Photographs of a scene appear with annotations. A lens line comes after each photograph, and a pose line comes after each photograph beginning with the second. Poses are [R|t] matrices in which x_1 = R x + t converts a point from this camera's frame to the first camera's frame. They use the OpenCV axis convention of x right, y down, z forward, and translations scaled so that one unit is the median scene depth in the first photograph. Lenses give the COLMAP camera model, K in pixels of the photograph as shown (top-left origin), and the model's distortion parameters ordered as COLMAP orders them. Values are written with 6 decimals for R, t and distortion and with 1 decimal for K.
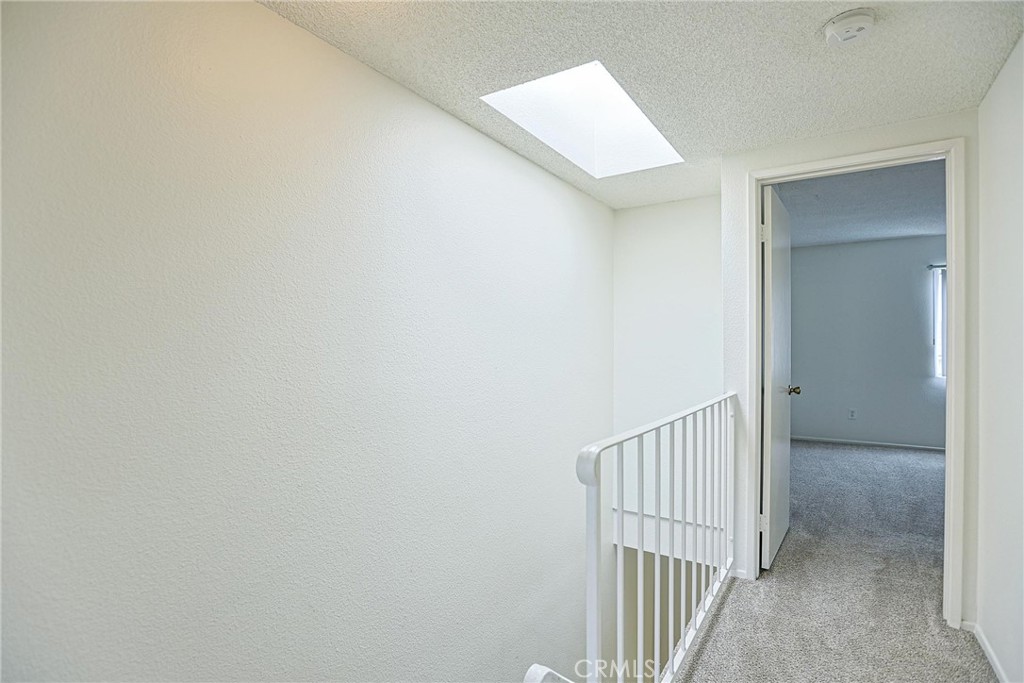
lens RADIAL K [[494.0, 0, 515.4], [0, 494.0, 346.3], [0, 0, 1]] dist [-0.050960, 0.017561]
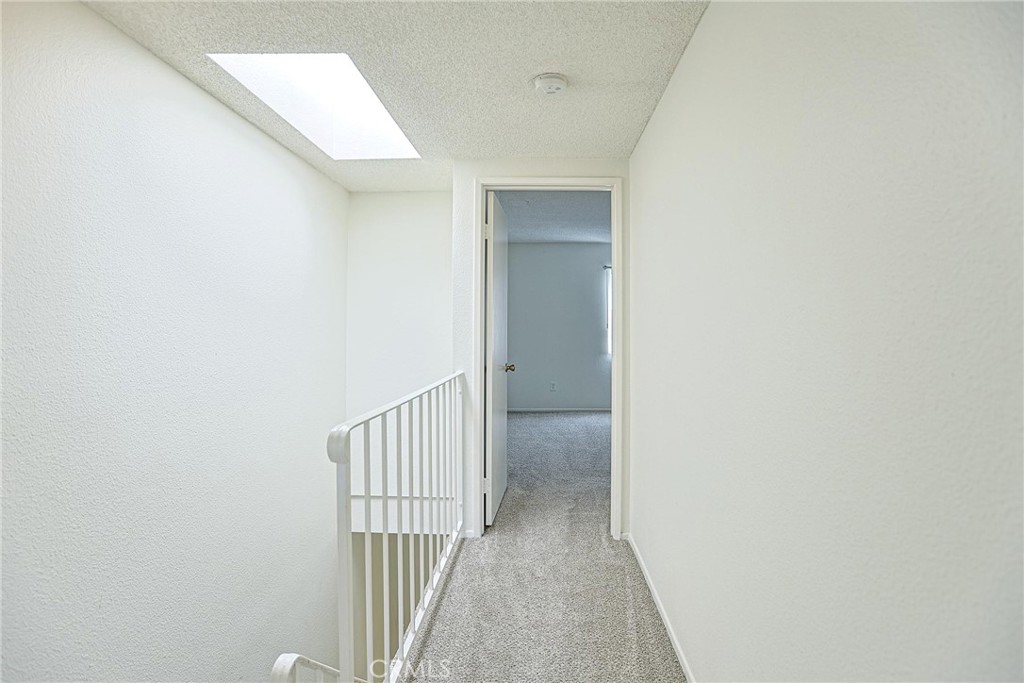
lens RADIAL K [[494.0, 0, 515.4], [0, 494.0, 346.3], [0, 0, 1]] dist [-0.050960, 0.017561]
pose [[0.861954, -0.015763, 0.506742, -0.017623], [-0.001523, 0.999432, 0.033679, -0.000998], [-0.506985, -0.029802, 0.861440, -0.029737]]
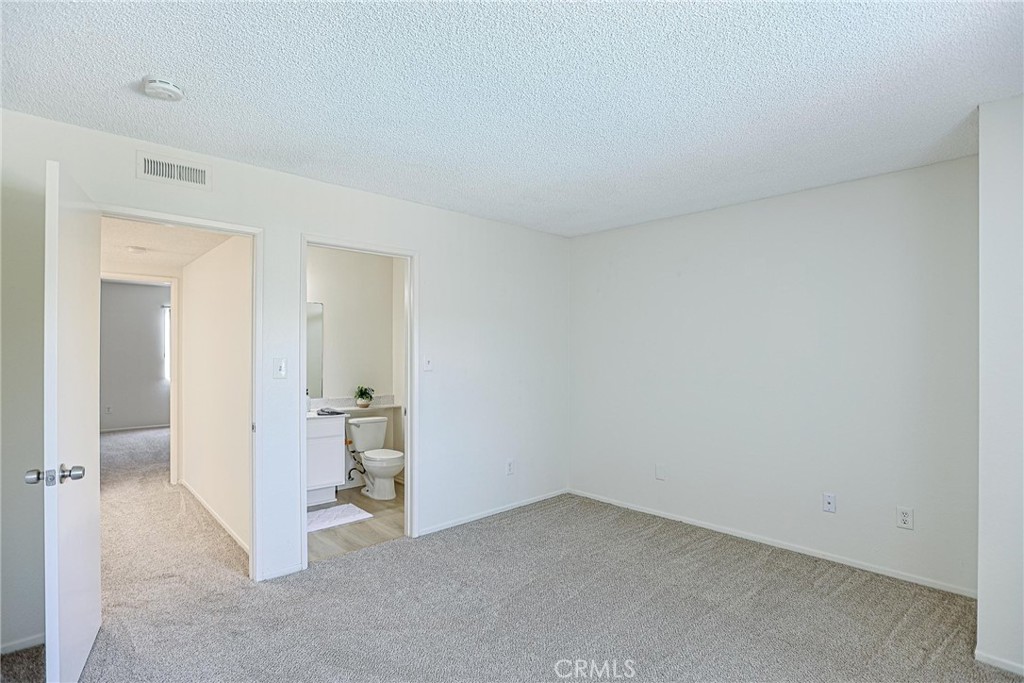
lens RADIAL K [[494.0, 0, 515.4], [0, 494.0, 346.3], [0, 0, 1]] dist [-0.050960, 0.017561]
pose [[0.221172, 0.011297, 0.975169, -1.161042], [-0.004267, 0.999935, -0.010617, -0.095548], [-0.975225, -0.001813, 0.221206, -1.305048]]
